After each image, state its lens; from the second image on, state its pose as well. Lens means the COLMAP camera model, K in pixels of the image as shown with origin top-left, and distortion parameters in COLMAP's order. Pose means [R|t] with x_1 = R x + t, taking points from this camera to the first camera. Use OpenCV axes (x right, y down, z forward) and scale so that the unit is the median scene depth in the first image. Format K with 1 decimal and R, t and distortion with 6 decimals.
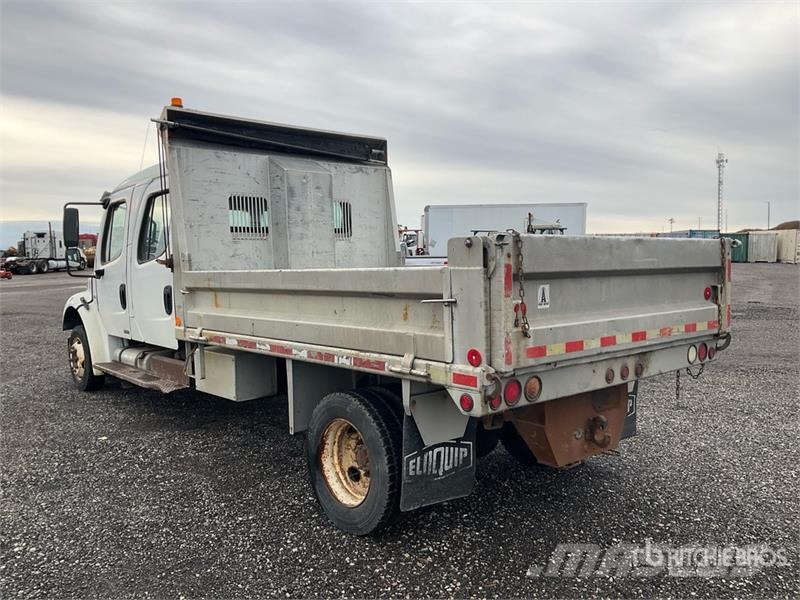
lens RADIAL K [[646.4, 0, 386.7], [0, 646.4, 303.7], [0, 0, 1]] dist [0.104260, -0.126864]
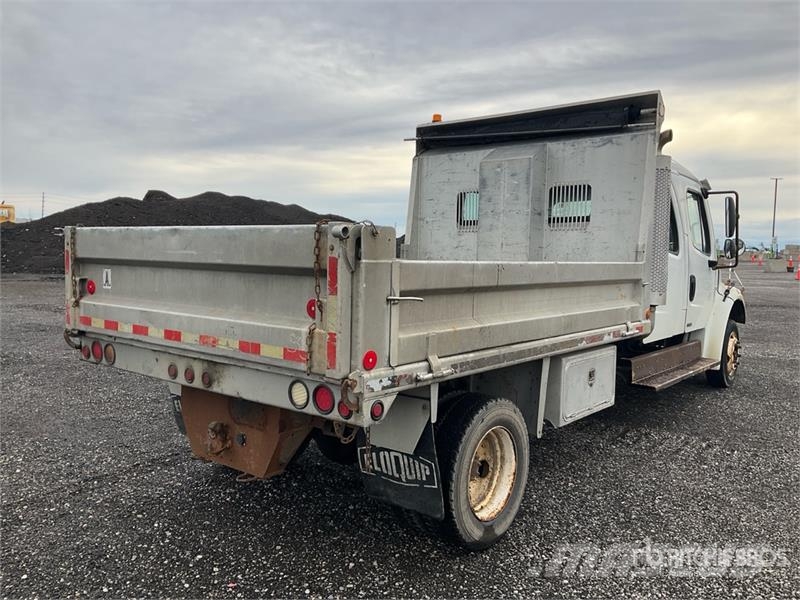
lens RADIAL K [[644.9, 0, 397.8], [0, 644.9, 291.8], [0, 0, 1]] dist [0.134700, -0.273331]
pose [[0.192192, 0.076371, -0.978381, 1.300906], [-0.083731, 0.994608, 0.061190, -0.090188], [0.977779, 0.070161, 0.197551, 1.096664]]
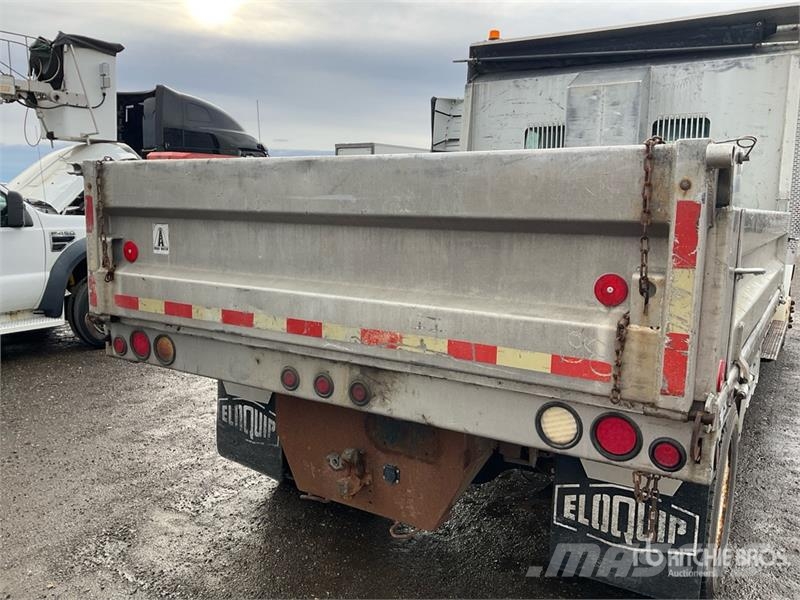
lens RADIAL K [[656.2, 0, 399.2], [0, 656.2, 294.8], [0, 0, 1]] dist [0.083622, -0.137925]
pose [[0.308872, 0.145496, -0.939909, 0.942404], [-0.082921, 0.988586, 0.125782, -0.059616], [0.947482, 0.039088, 0.317411, 0.870878]]
